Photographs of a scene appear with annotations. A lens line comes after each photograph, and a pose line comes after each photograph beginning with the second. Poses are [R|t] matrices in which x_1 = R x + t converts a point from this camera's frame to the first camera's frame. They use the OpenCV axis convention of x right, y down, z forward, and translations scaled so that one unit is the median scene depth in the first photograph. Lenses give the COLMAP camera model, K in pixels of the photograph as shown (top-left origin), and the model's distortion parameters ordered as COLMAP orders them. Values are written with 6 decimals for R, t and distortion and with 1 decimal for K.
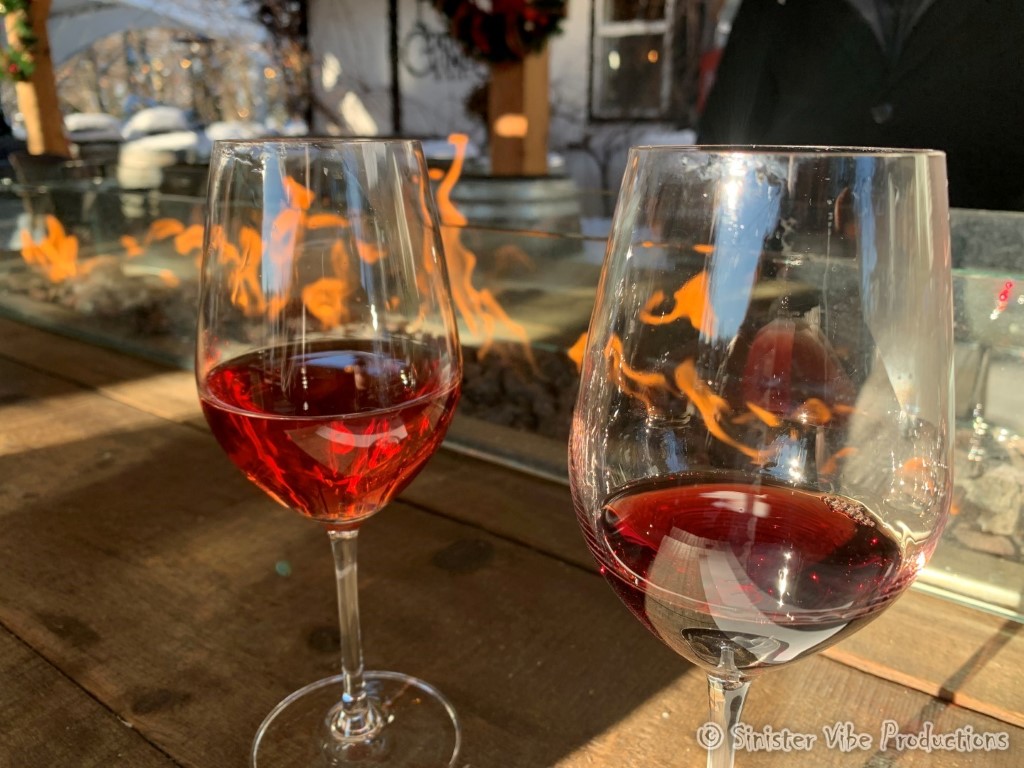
lens RADIAL K [[793.3, 0, 507.8], [0, 793.3, 377.9], [0, 0, 1]] dist [-0.014160, 0.009959]
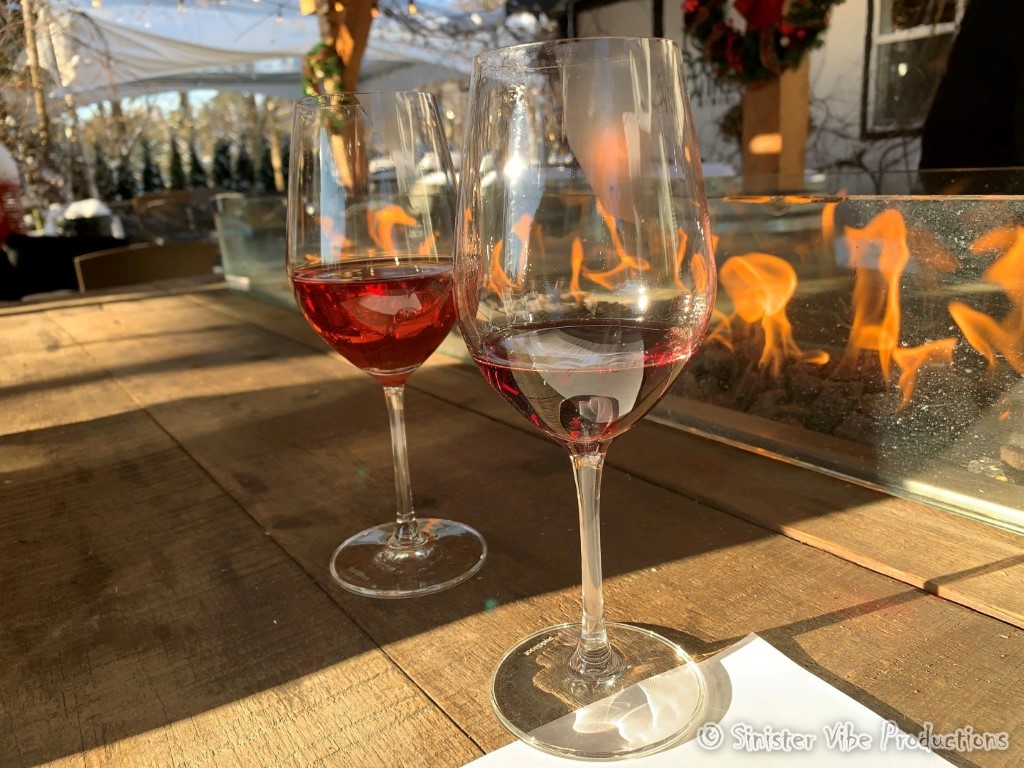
lens RADIAL K [[788.6, 0, 512.0], [0, 788.6, 384.0], [0, 0, 1]] dist [-0.012034, 0.012174]
pose [[0.946607, 0.030497, -0.320945, 0.186672], [-0.039954, 0.998939, -0.022921, 0.092241], [0.319905, 0.034520, 0.946820, -0.099986]]
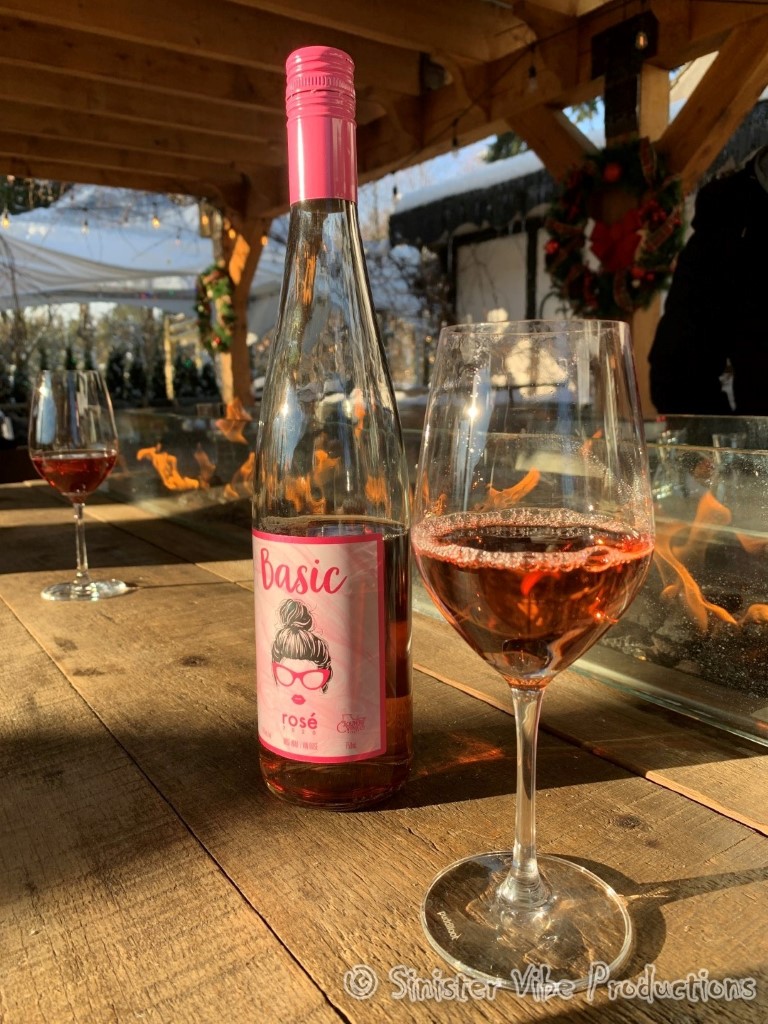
lens RADIAL K [[784.7, 0, 386.4], [0, 784.7, 518.0], [0, 0, 1]] dist [-0.002406, 0.002508]
pose [[0.943298, 0.034255, -0.330175, 0.392410], [-0.078806, 0.989335, -0.122502, 0.116789], [0.322458, 0.141576, 0.935937, -0.247981]]
